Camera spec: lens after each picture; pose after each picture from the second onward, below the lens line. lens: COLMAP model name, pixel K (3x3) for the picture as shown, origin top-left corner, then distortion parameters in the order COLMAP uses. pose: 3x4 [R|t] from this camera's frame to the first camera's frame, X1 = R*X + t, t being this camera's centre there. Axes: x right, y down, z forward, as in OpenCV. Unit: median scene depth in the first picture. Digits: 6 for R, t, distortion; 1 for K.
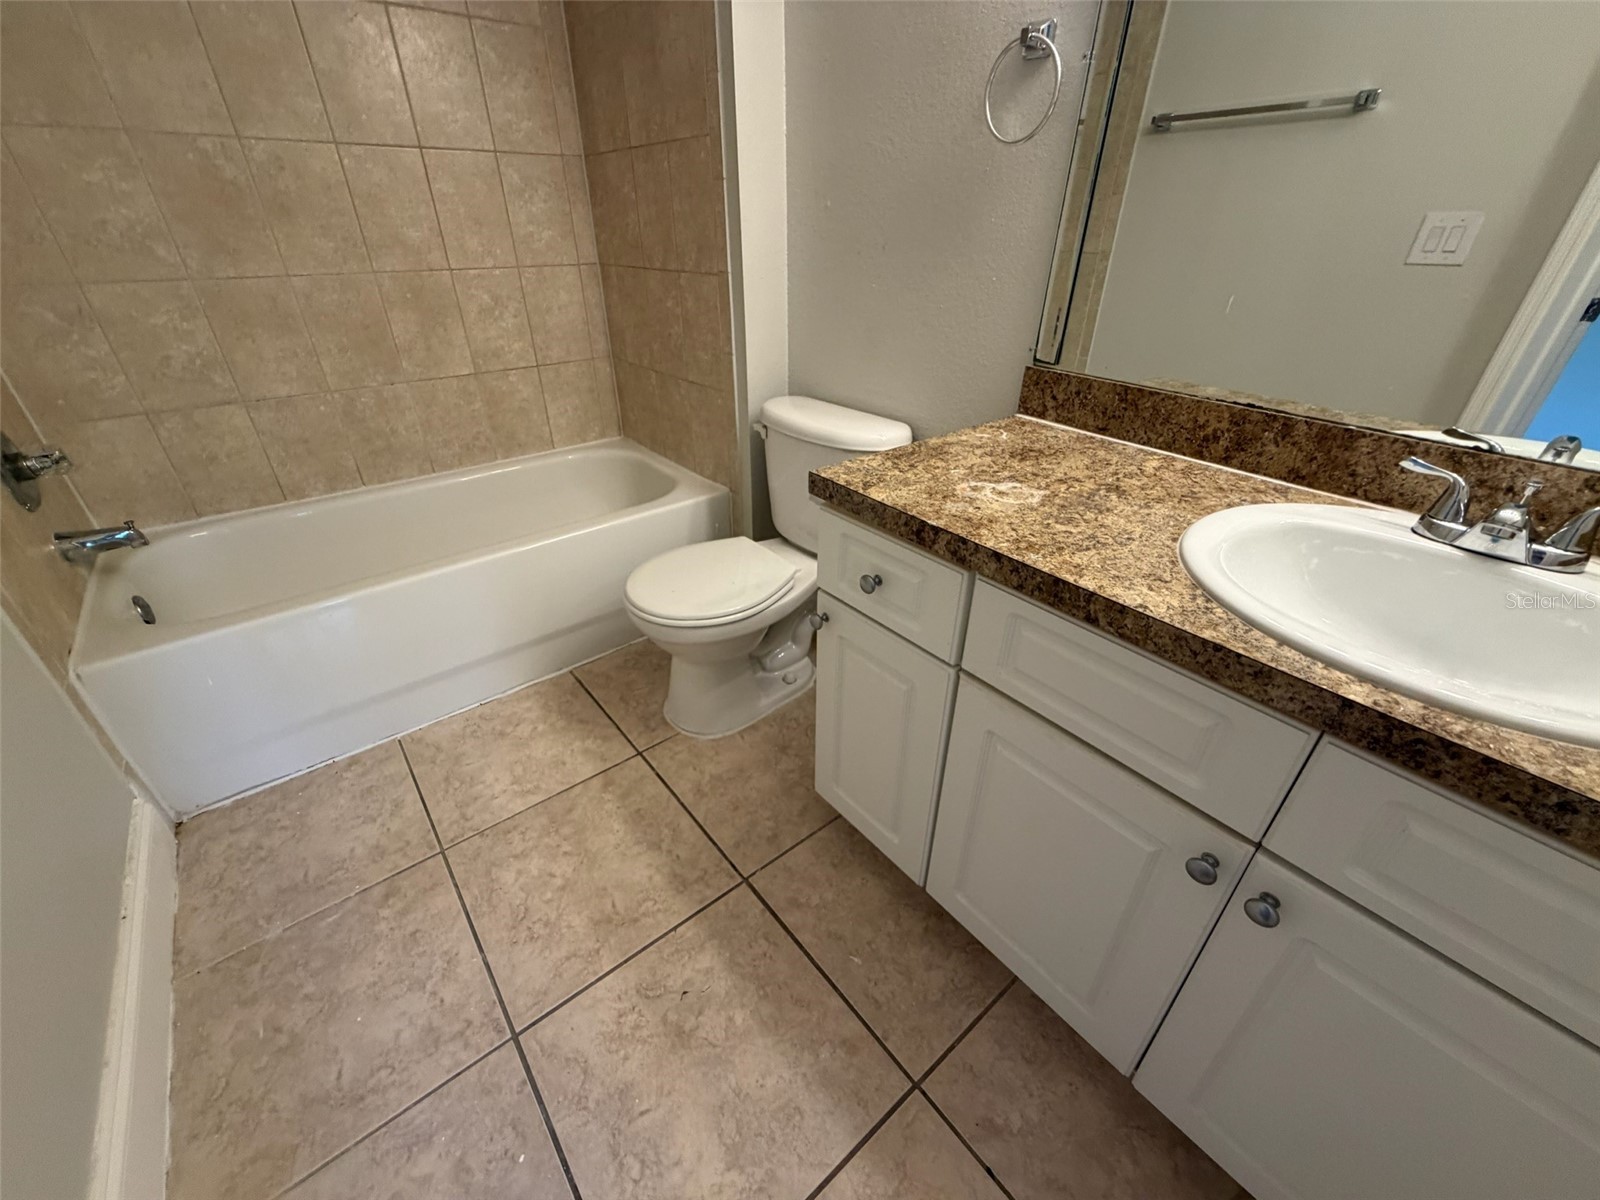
lens RADIAL K [[637.5, 0, 795.6], [0, 637.5, 595.3], [0, 0, 1]] dist [-0.001311, 0.000598]
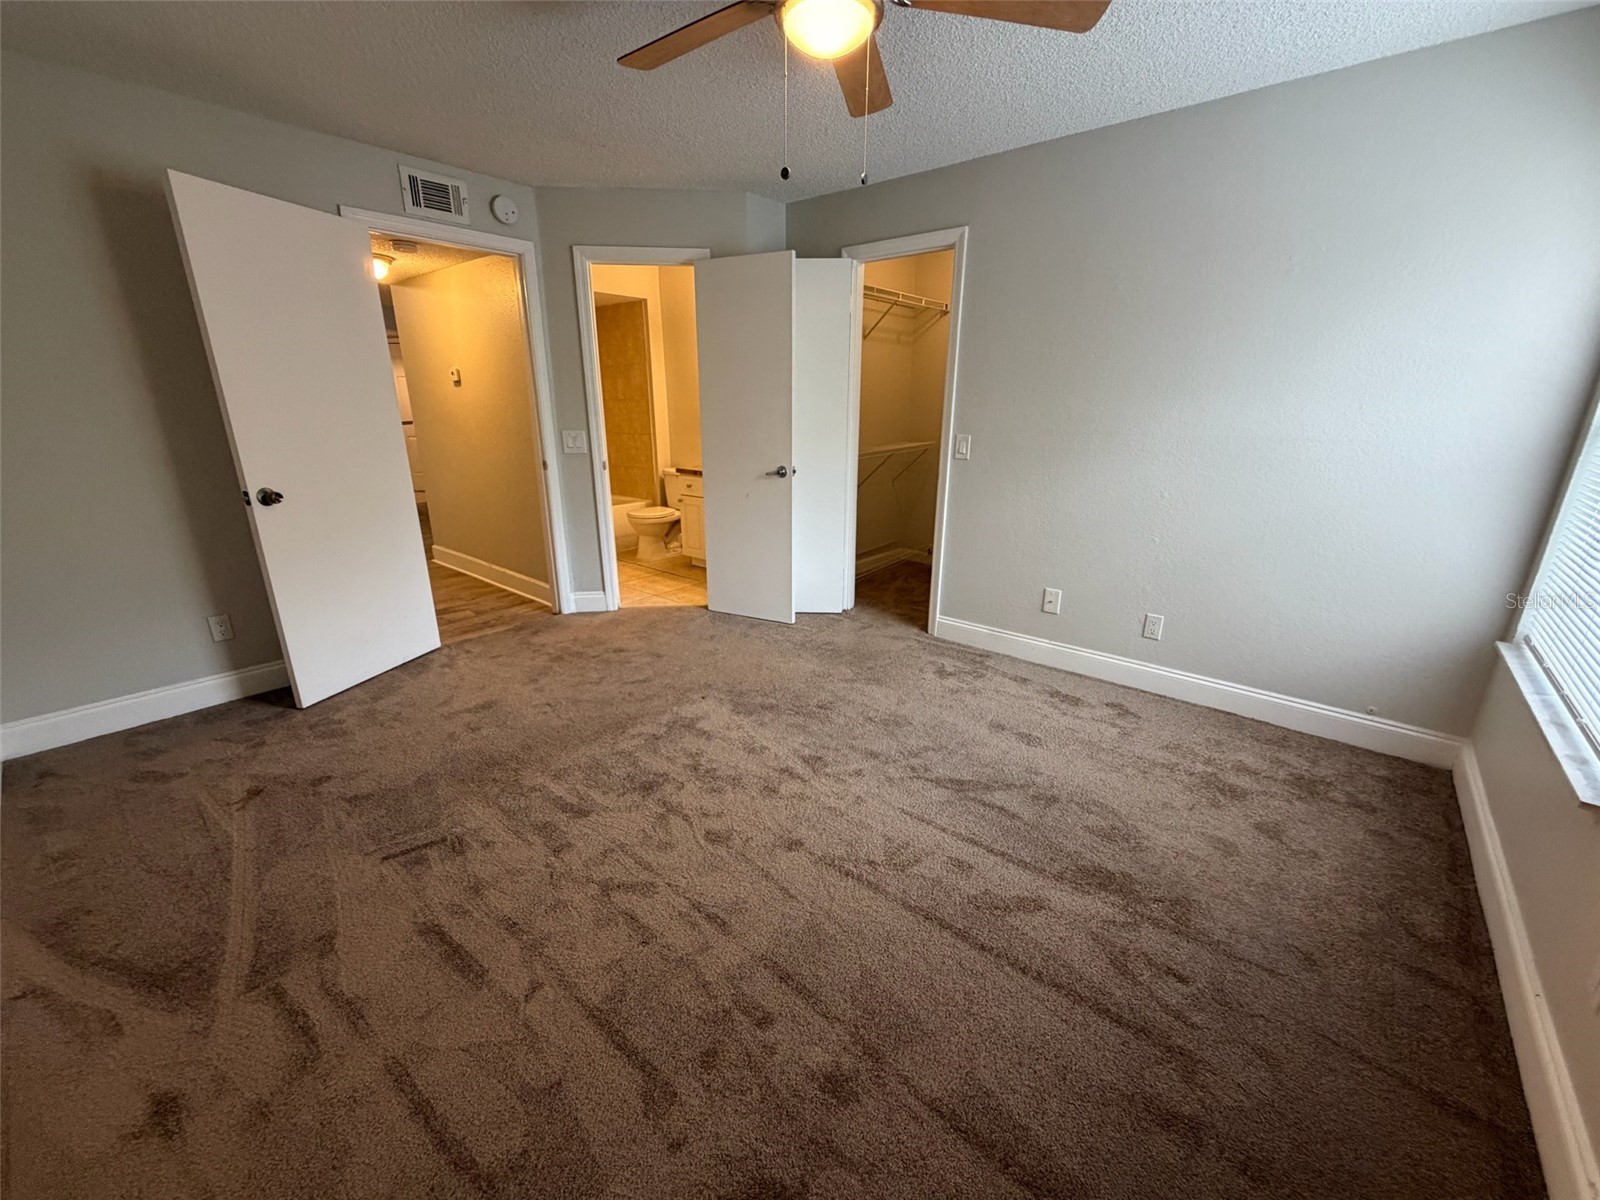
lens RADIAL K [[637.5, 0, 798.5], [0, 637.5, 605.0], [0, 0, 1]] dist [-0.001311, 0.000598]
pose [[0.981471, -0.045683, 0.186085, -0.009465], [0.086989, 0.971546, -0.220298, 1.196155], [-0.170726, 0.232403, 0.957518, -2.174535]]
